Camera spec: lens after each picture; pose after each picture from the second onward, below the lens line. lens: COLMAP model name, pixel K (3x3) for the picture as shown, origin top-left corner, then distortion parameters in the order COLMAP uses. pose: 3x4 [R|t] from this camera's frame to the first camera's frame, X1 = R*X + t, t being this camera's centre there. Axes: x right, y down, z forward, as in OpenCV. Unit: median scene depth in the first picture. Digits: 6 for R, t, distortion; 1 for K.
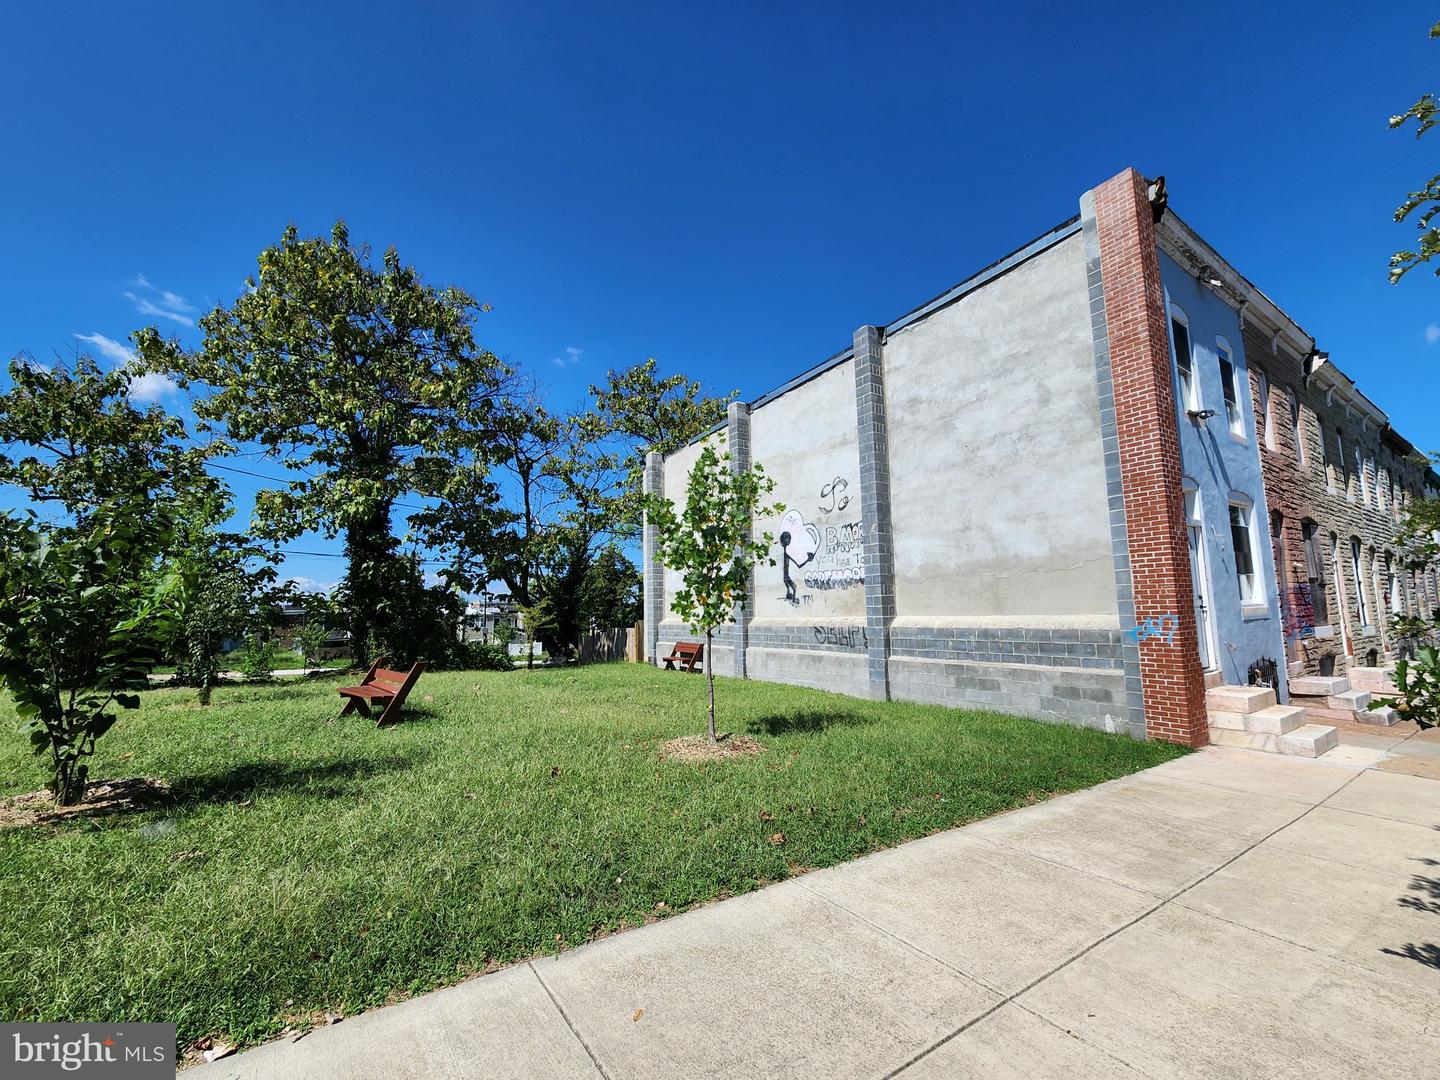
lens RADIAL K [[589.8, 0, 716.7], [0, 589.8, 547.3], [0, 0, 1]] dist [-0.002214, 0.001201]
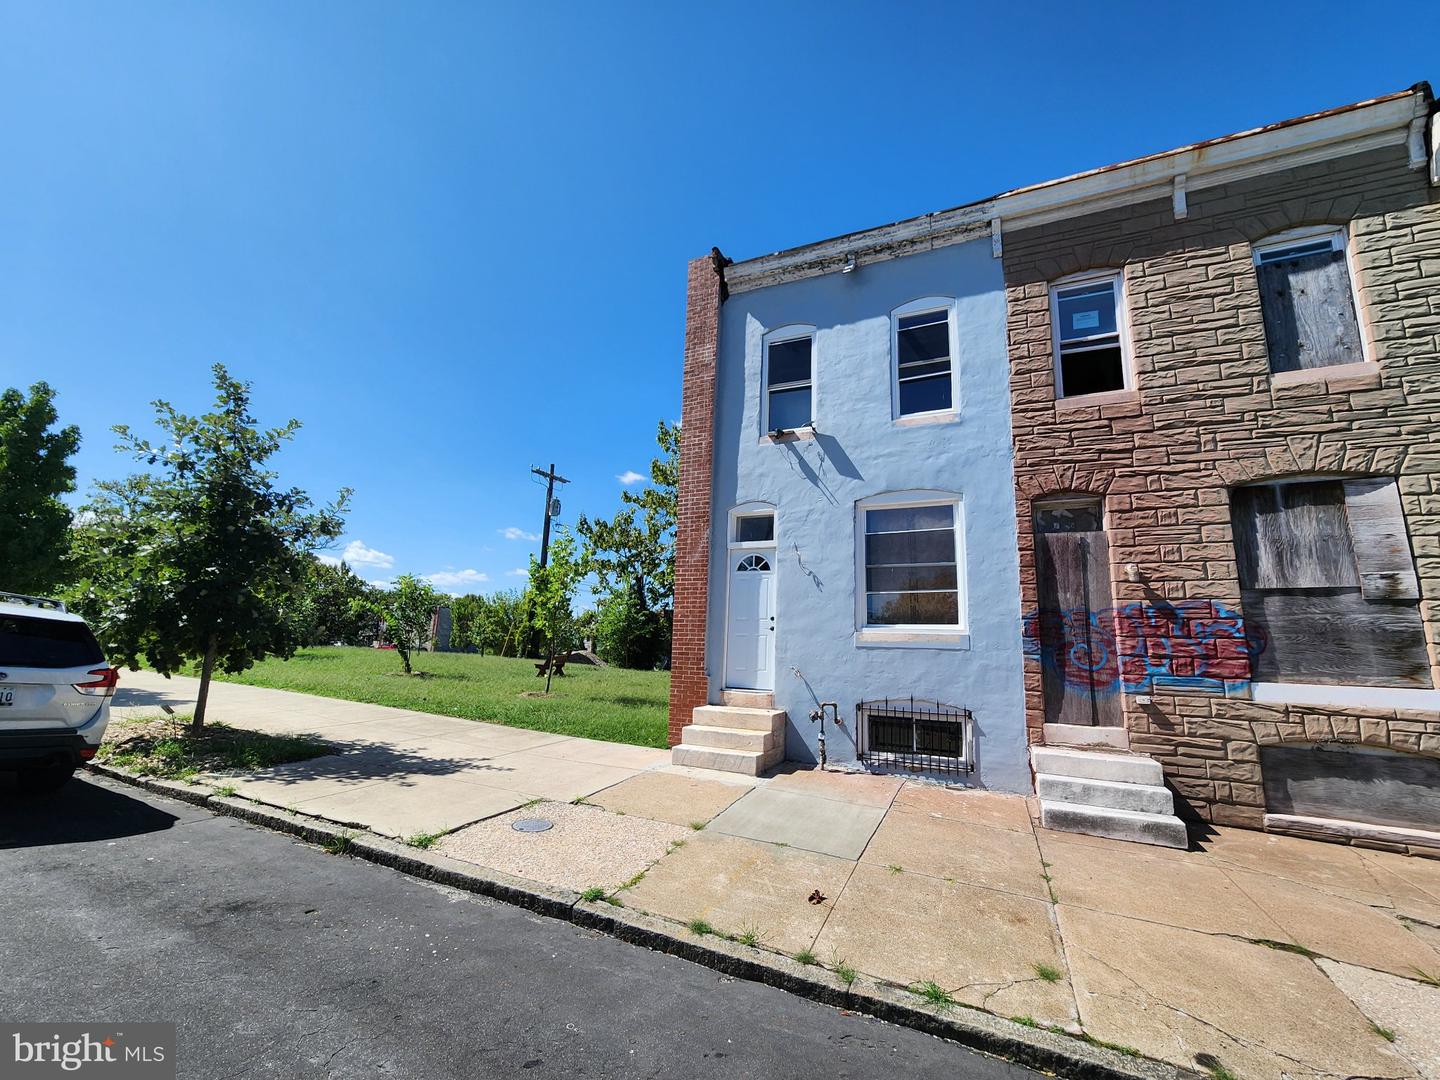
lens RADIAL K [[589.8, 0, 731.3], [0, 589.8, 546.2], [0, 0, 1]] dist [-0.002214, 0.001201]
pose [[0.529091, -0.104204, -0.842143, 1.214230], [0.050955, 0.994542, -0.091048, 0.037590], [0.847034, 0.005262, 0.531513, 0.306887]]
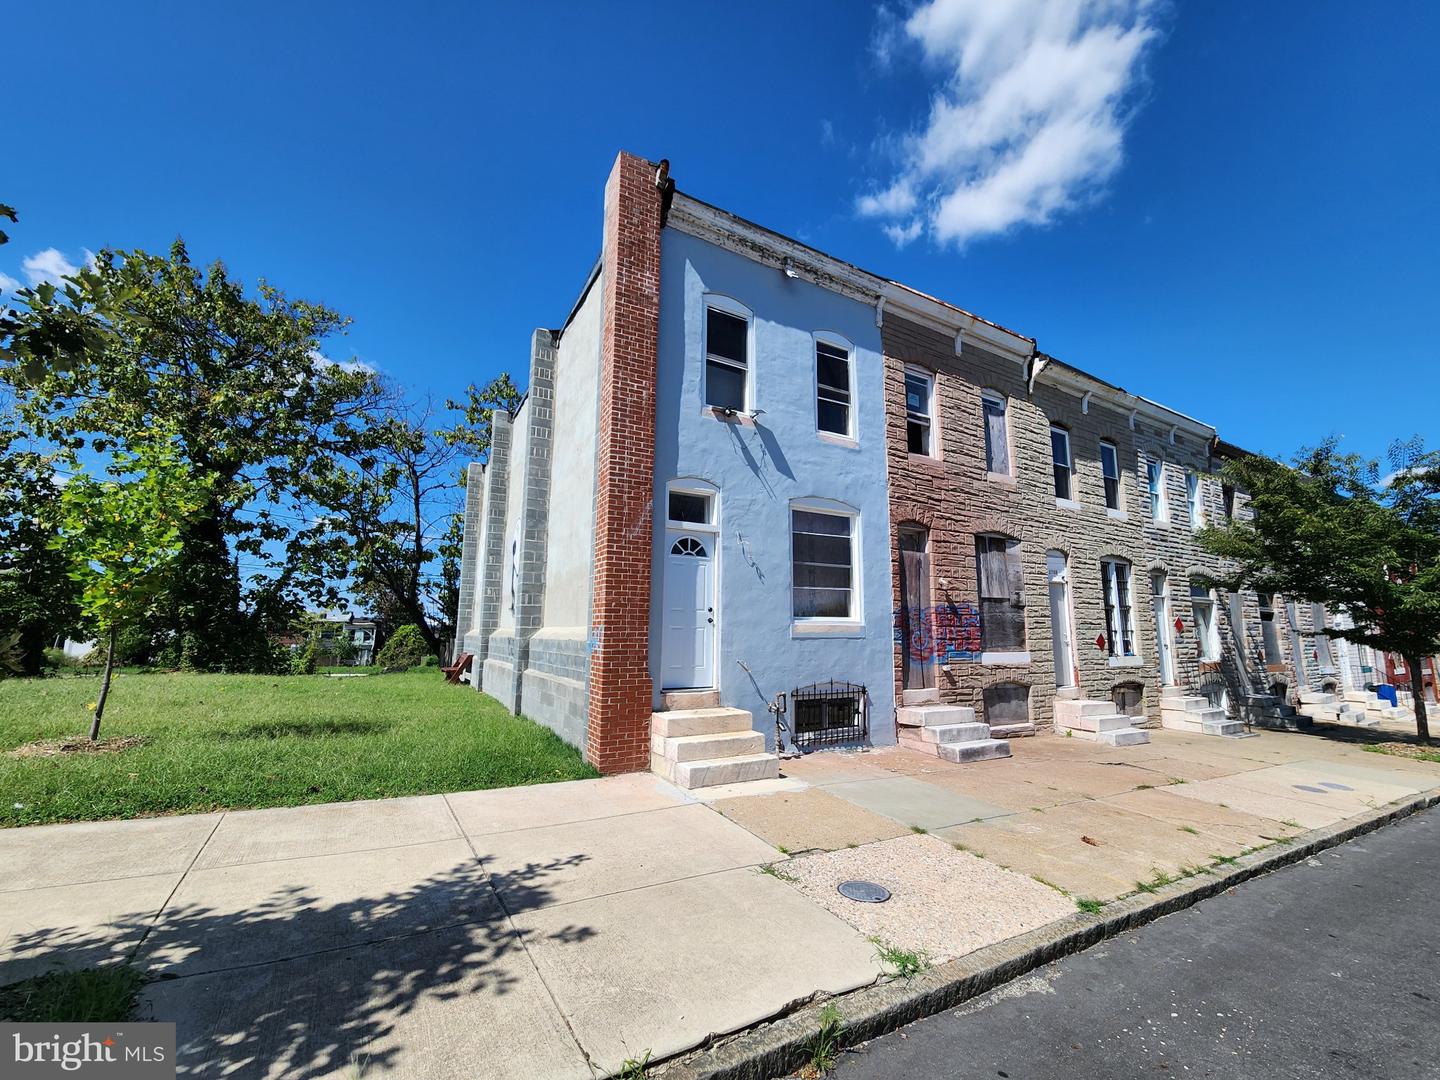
lens RADIAL K [[589.8, 0, 726.8], [0, 589.8, 548.0], [0, 0, 1]] dist [-0.002214, 0.001201]
pose [[0.997588, 0.019132, -0.066720, 0.673830], [-0.021326, 0.999250, -0.032327, 0.013493], [0.066051, 0.033672, 0.997248, 0.064173]]
